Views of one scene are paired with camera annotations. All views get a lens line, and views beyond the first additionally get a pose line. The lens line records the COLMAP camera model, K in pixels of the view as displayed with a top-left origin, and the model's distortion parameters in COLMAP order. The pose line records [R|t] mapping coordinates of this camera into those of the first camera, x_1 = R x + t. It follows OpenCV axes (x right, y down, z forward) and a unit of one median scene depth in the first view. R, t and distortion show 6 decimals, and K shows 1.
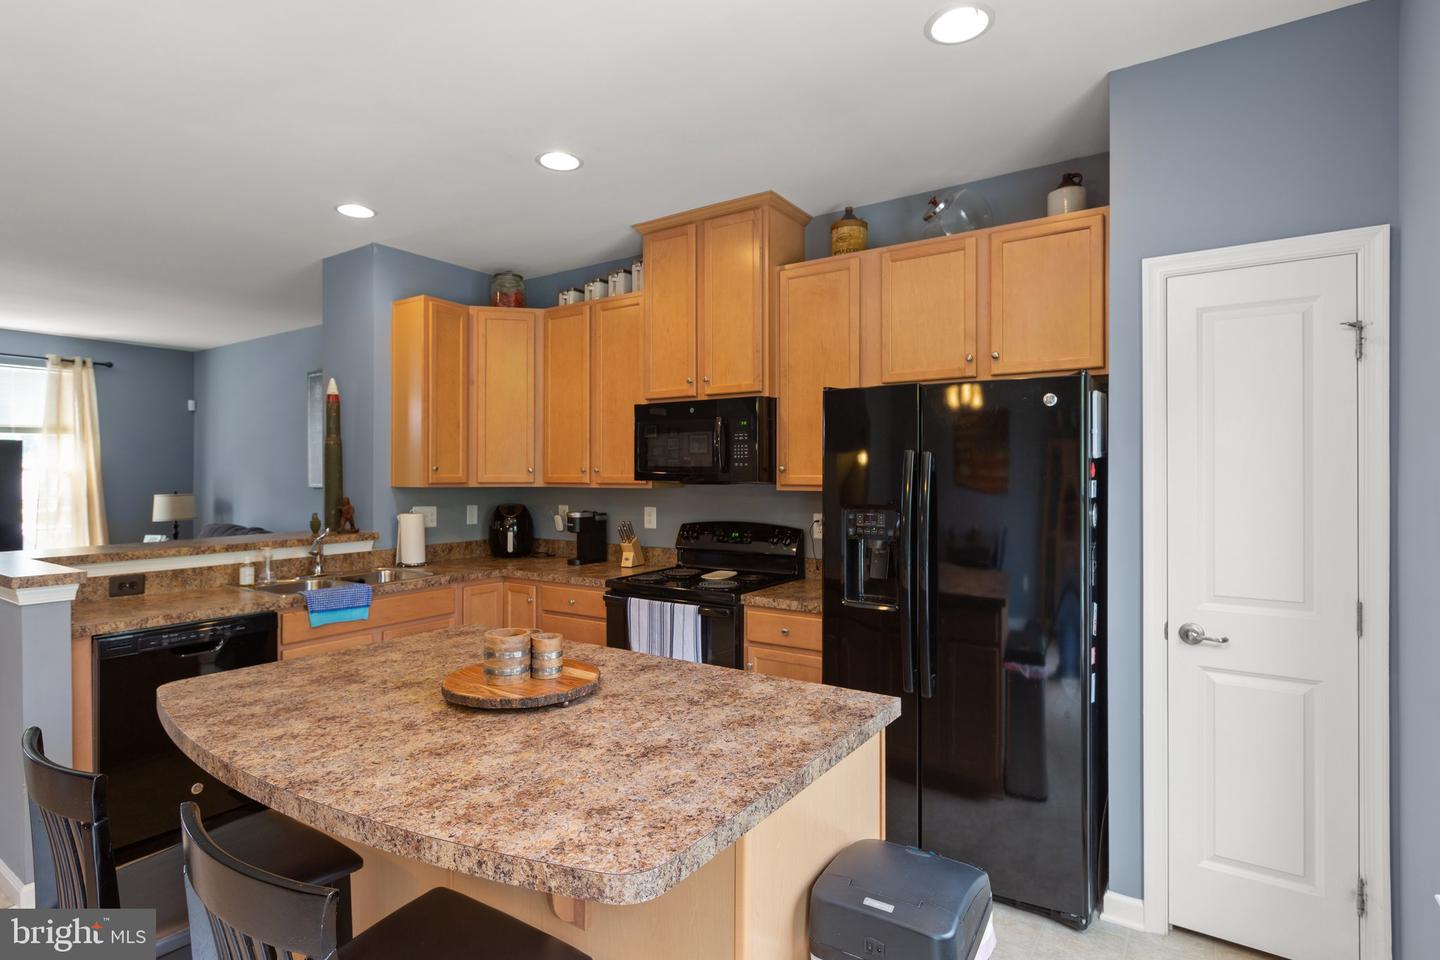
lens RADIAL K [[736.2, 0, 706.9], [0, 736.2, 474.6], [0, 0, 1]] dist [0.013138, -0.000256]
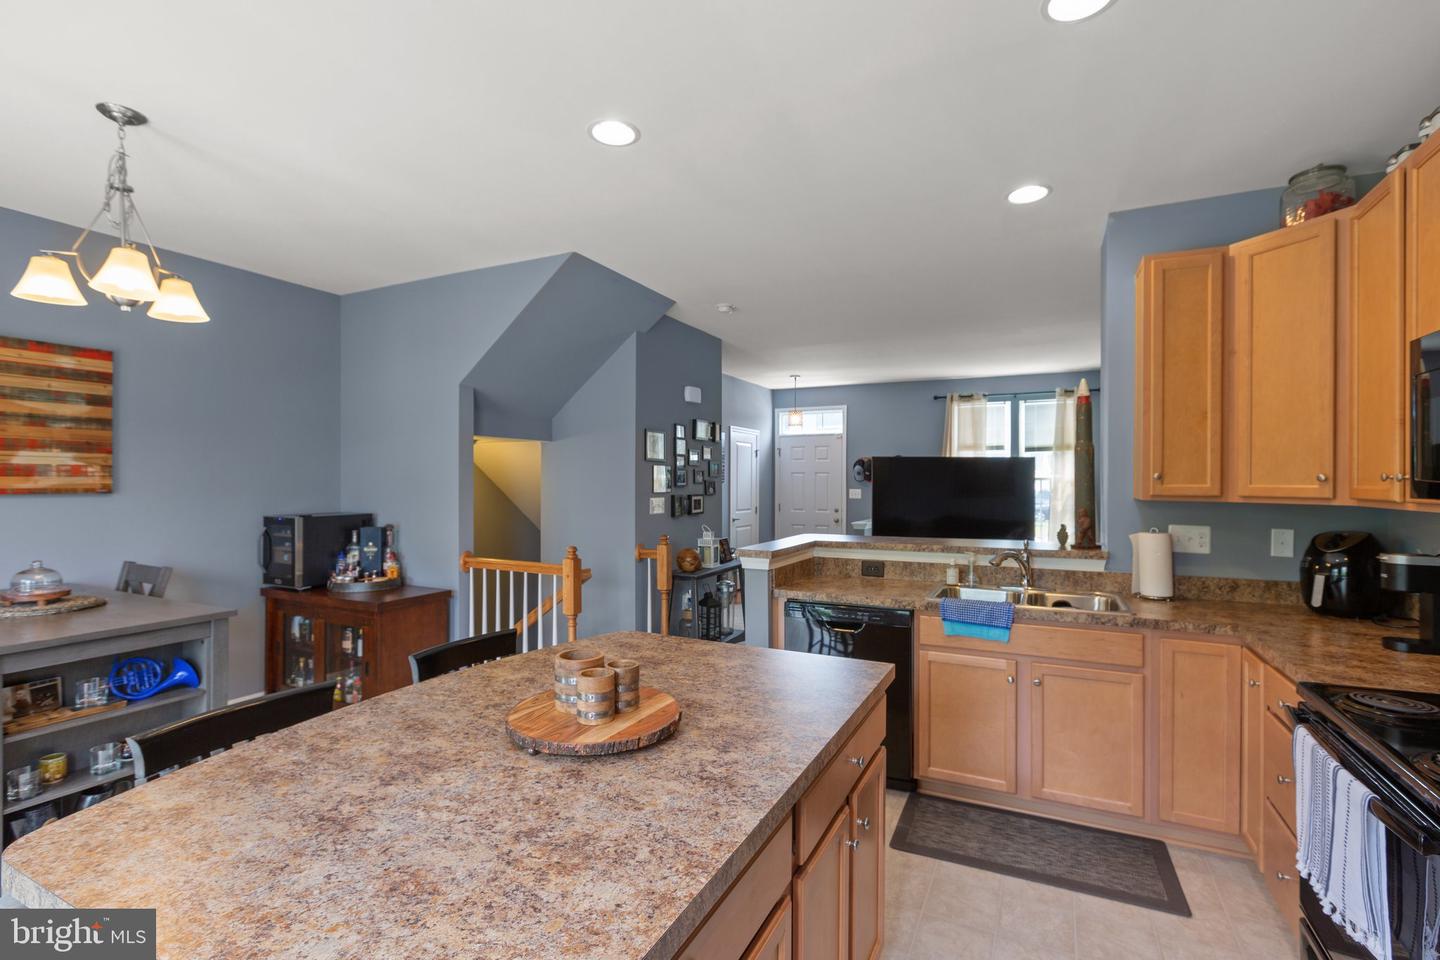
lens RADIAL K [[651.3, 0, 733.0], [0, 651.3, 485.7], [0, 0, 1]] dist [0.008554, -0.000828]
pose [[0.141912, 0.006205, -0.989860, 0.330139], [-0.000705, 0.999981, 0.006167, -0.003807], [0.989879, -0.000177, 0.141914, 0.618171]]
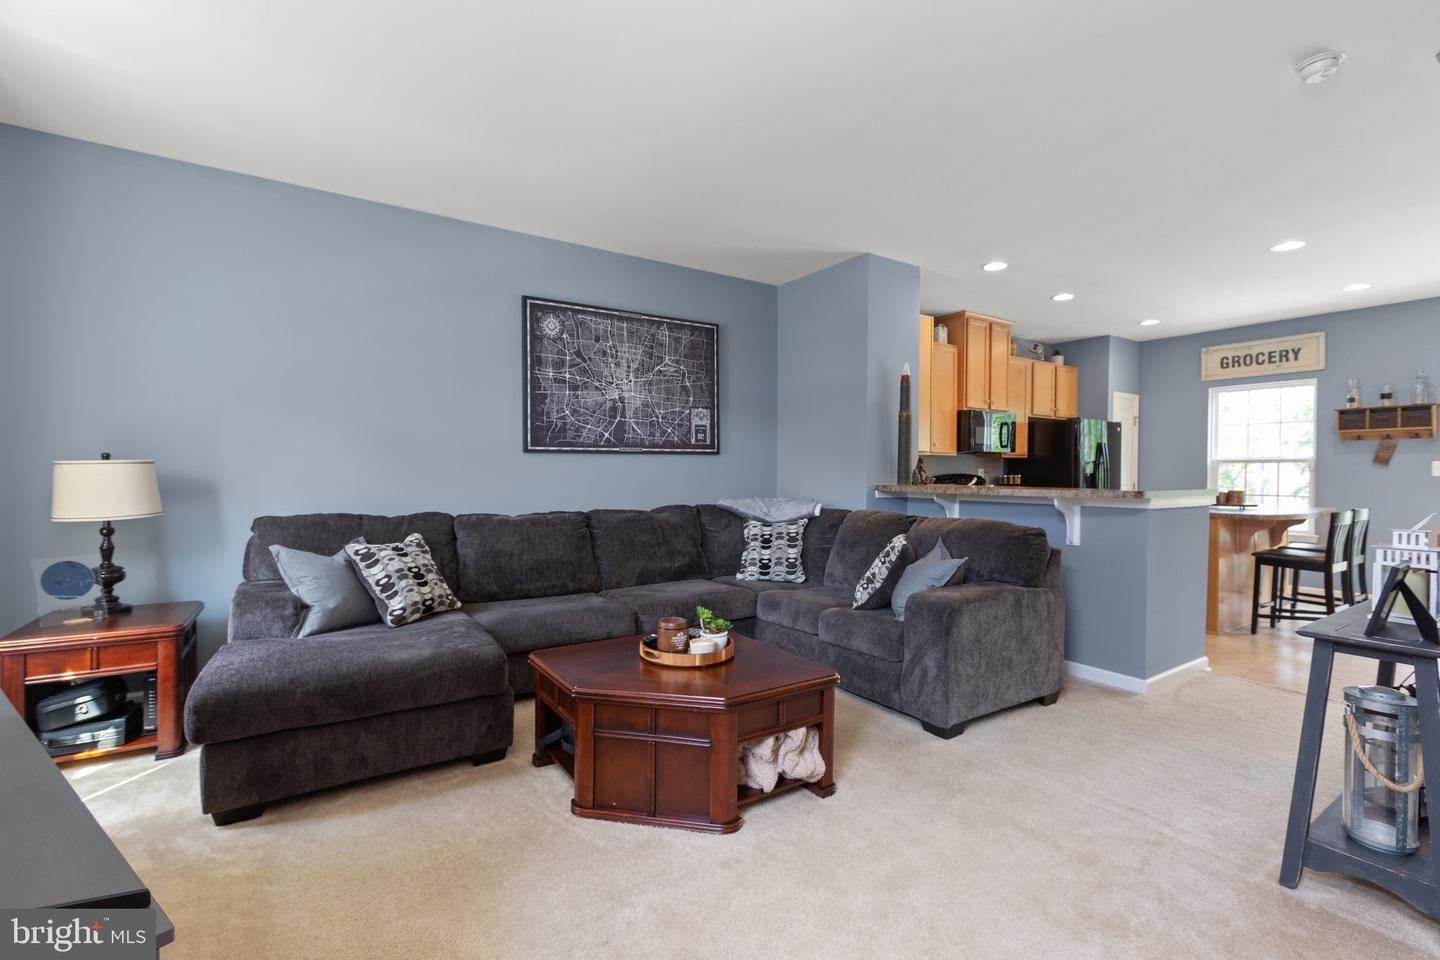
lens RADIAL K [[651.3, 0, 724.5], [0, 651.3, 482.9], [0, 0, 1]] dist [0.008554, -0.000828]
pose [[0.342847, -0.021210, 0.939152, -2.115832], [-0.002960, 0.999716, 0.023659, 0.065277], [-0.939387, -0.010892, 0.342687, 1.134999]]
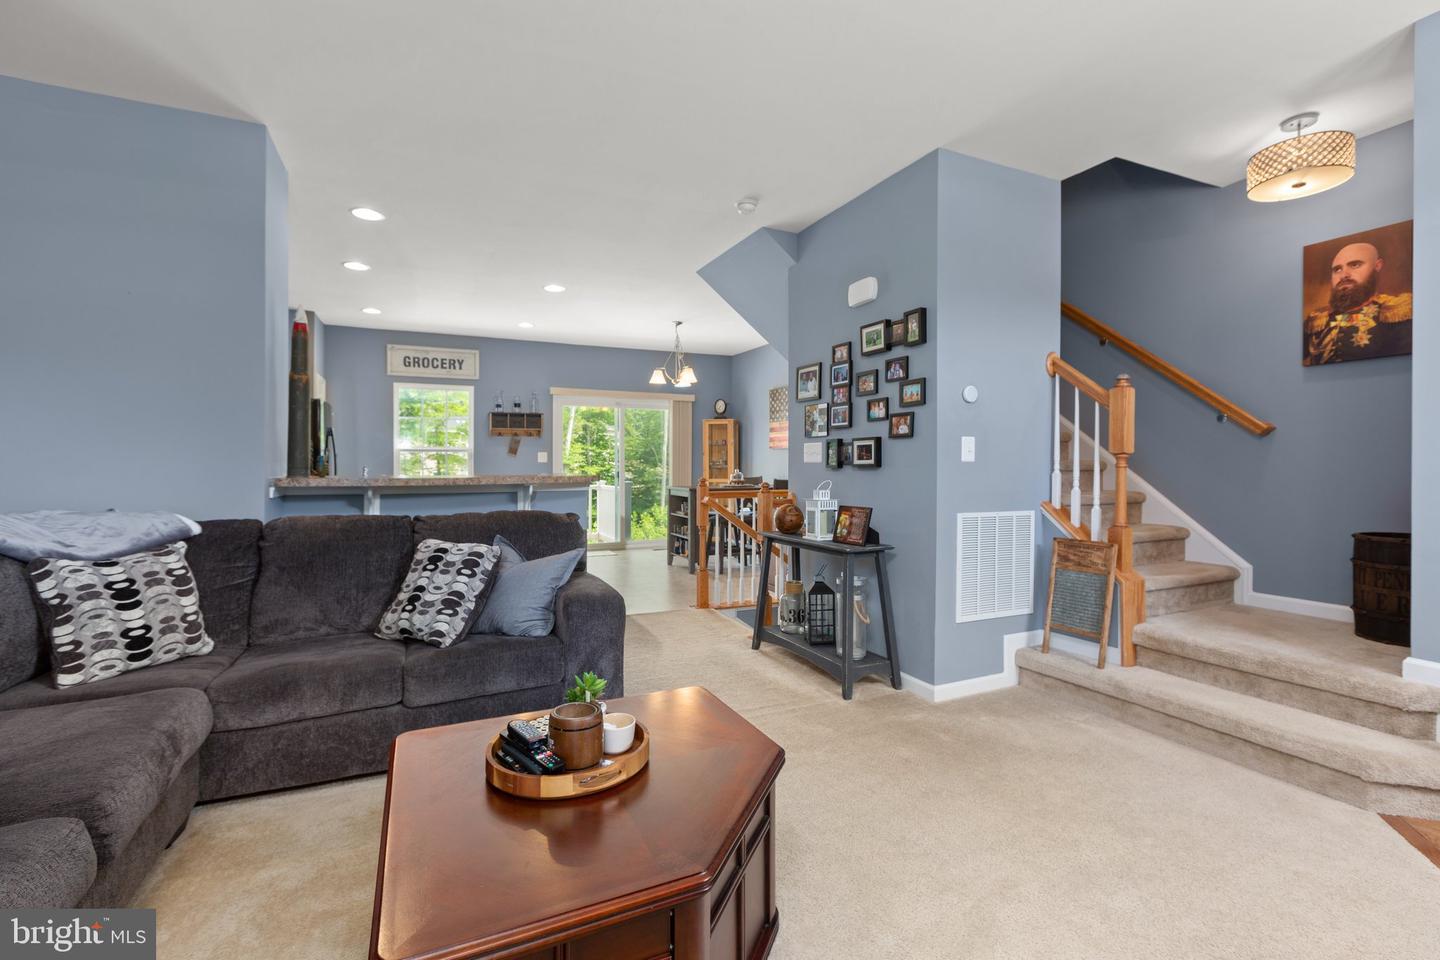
lens RADIAL K [[651.3, 0, 711.6], [0, 651.3, 465.7], [0, 0, 1]] dist [0.008554, -0.000828]
pose [[-0.858591, -0.008320, 0.512594, -1.667827], [-0.005655, 0.999961, 0.006758, 0.074539], [-0.512630, 0.002903, -0.858605, 1.859465]]
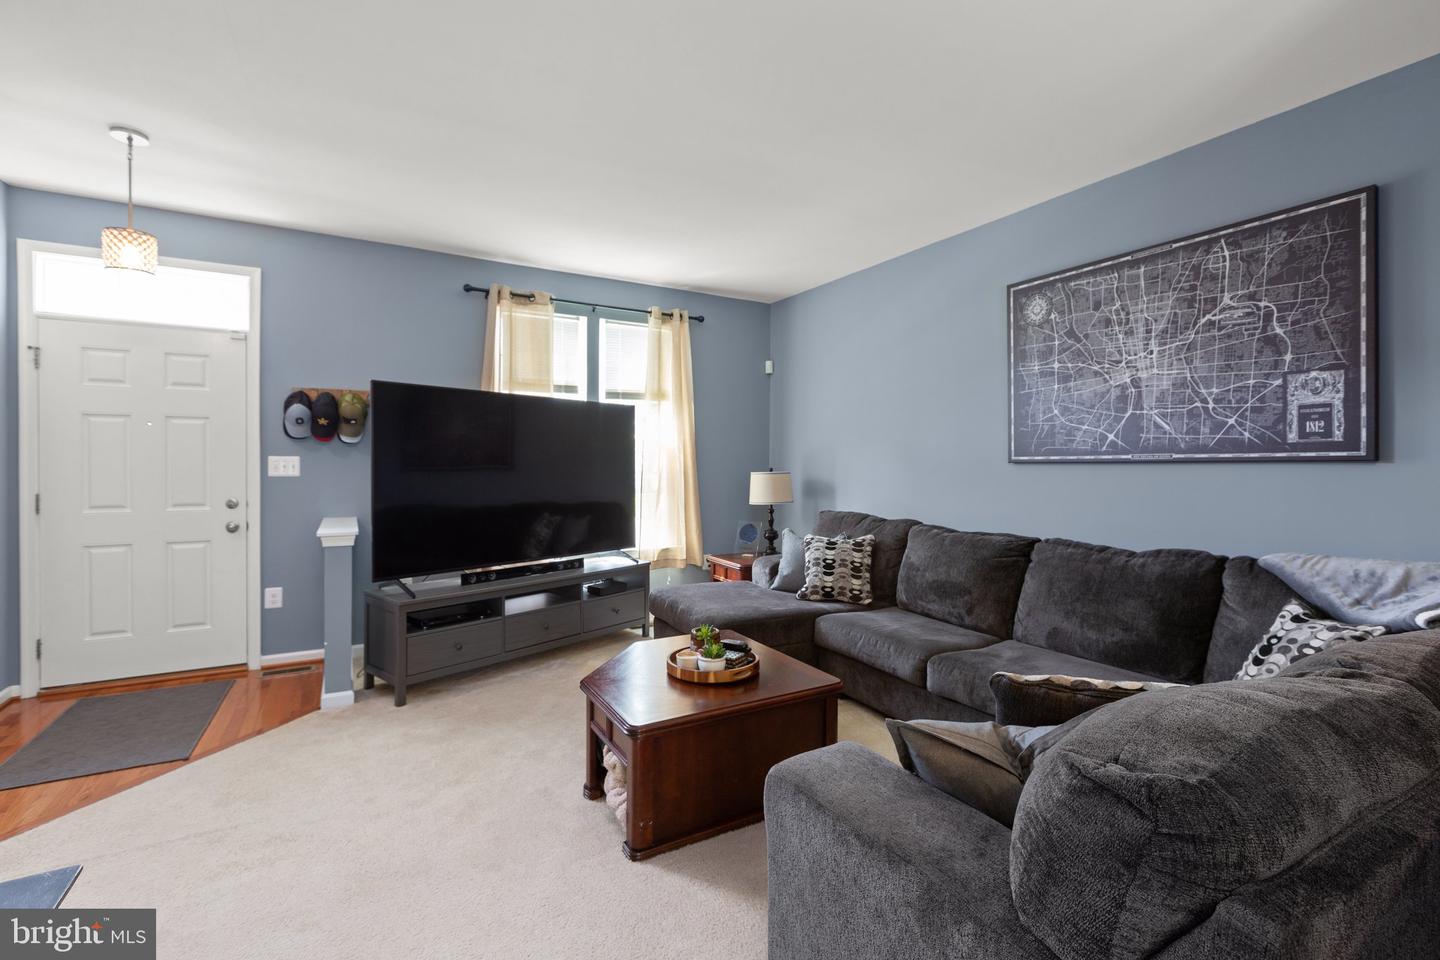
lens RADIAL K [[651.3, 0, 730.6], [0, 651.3, 472.3], [0, 0, 1]] dist [0.008554, -0.000828]
pose [[0.912444, 0.009198, -0.409098, -1.024294], [-0.004279, 0.999907, 0.012938, 0.039604], [0.409179, -0.010054, 0.912399, 0.724125]]
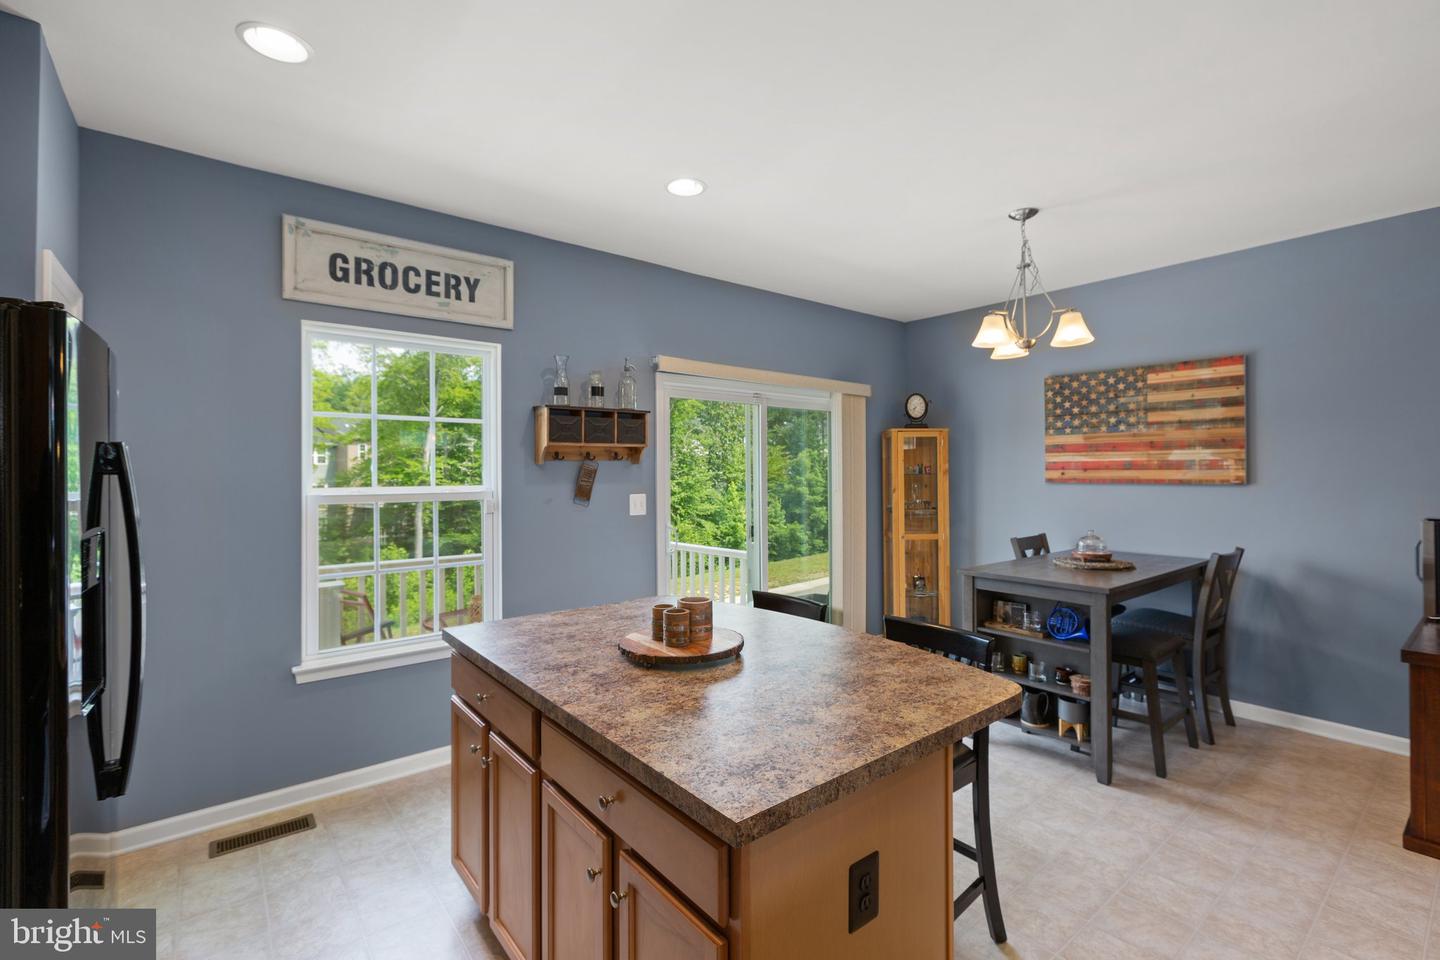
lens RADIAL K [[651.3, 0, 717.3], [0, 651.3, 465.2], [0, 0, 1]] dist [0.008554, -0.000828]
pose [[-0.957767, 0.001939, 0.287540, -0.149477], [-0.001226, 0.999941, -0.010828, -0.003693], [-0.287544, -0.010723, -0.957707, 1.044972]]
